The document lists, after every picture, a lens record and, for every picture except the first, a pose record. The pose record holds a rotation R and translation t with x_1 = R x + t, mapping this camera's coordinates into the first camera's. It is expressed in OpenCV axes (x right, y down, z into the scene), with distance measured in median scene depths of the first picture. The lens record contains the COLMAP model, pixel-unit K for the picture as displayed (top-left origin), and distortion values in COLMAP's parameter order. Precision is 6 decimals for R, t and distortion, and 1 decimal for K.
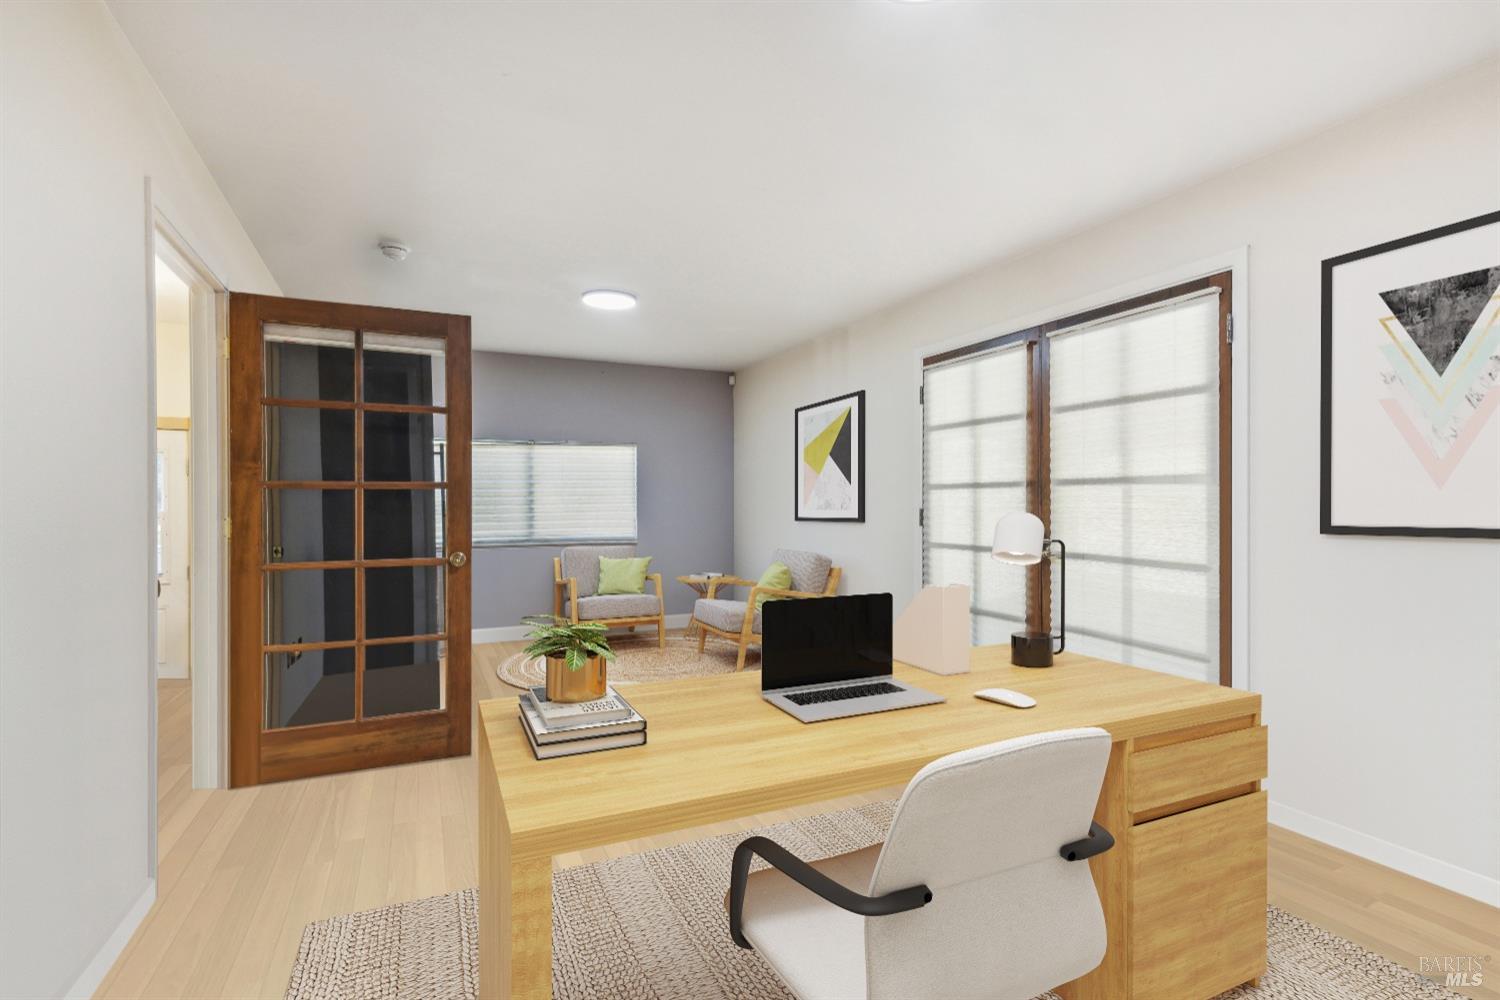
lens RADIAL K [[713.0, 0, 749.4], [0, 713.0, 509.4], [0, 0, 1]] dist [0.008333, 0.000454]
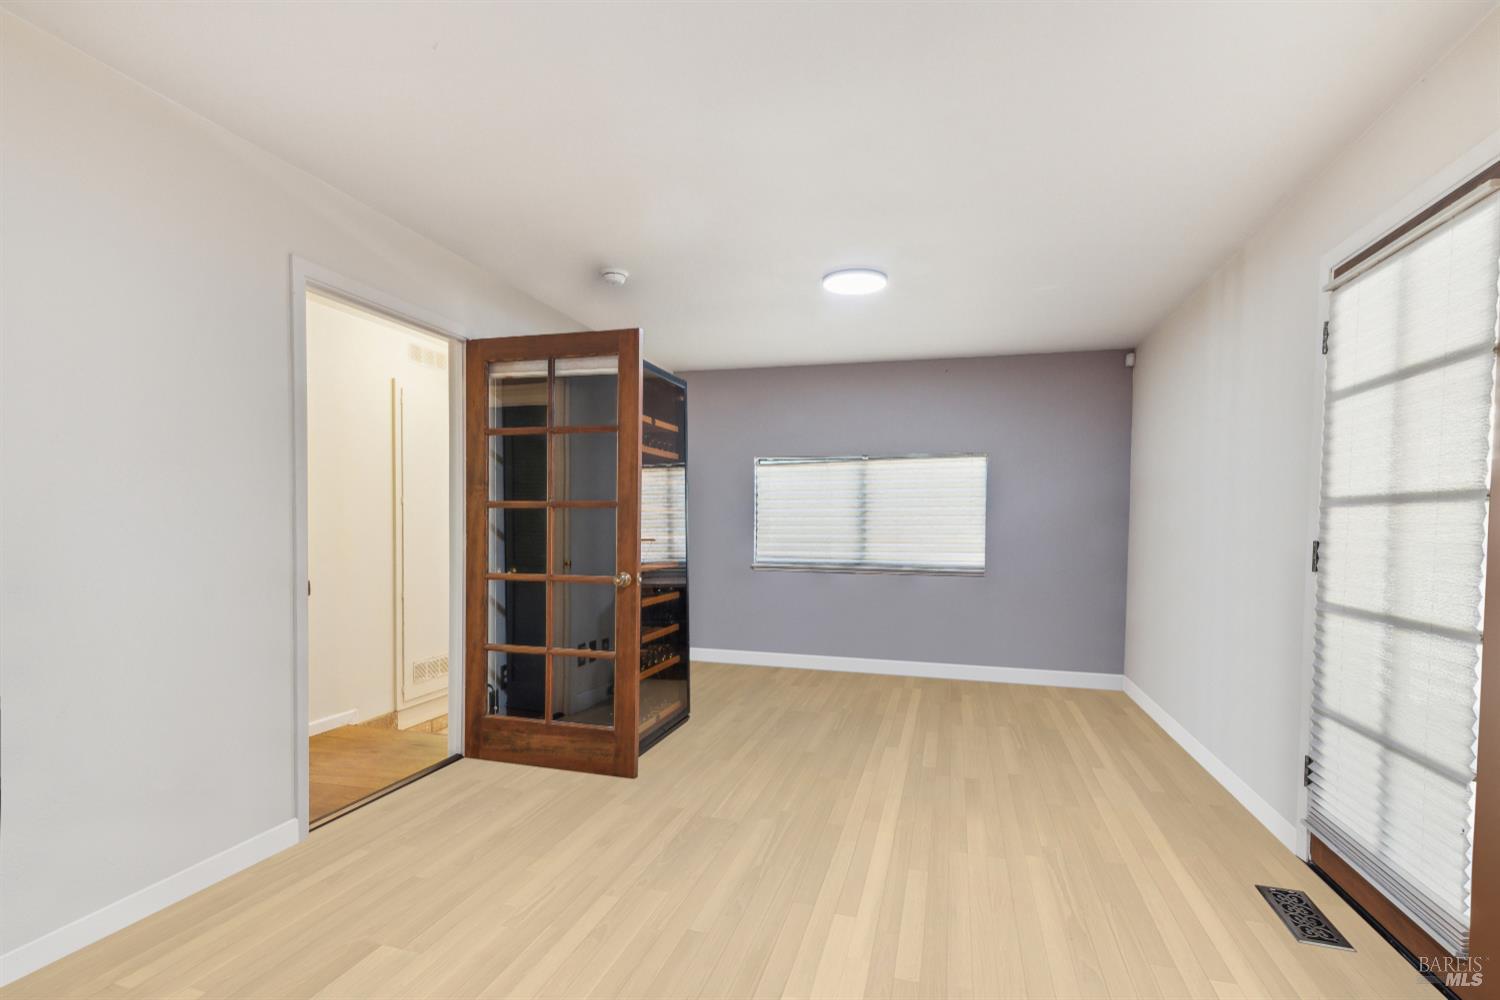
lens RADIAL K [[729.2, 0, 748.1], [0, 729.2, 550.2], [0, 0, 1]] dist [0.021586, 0.000124]
pose [[0.755134, 0.035373, -0.654615, 0.312235], [-0.017308, 0.999271, 0.034031, -0.006505], [0.655341, -0.014368, 0.755196, 0.289799]]
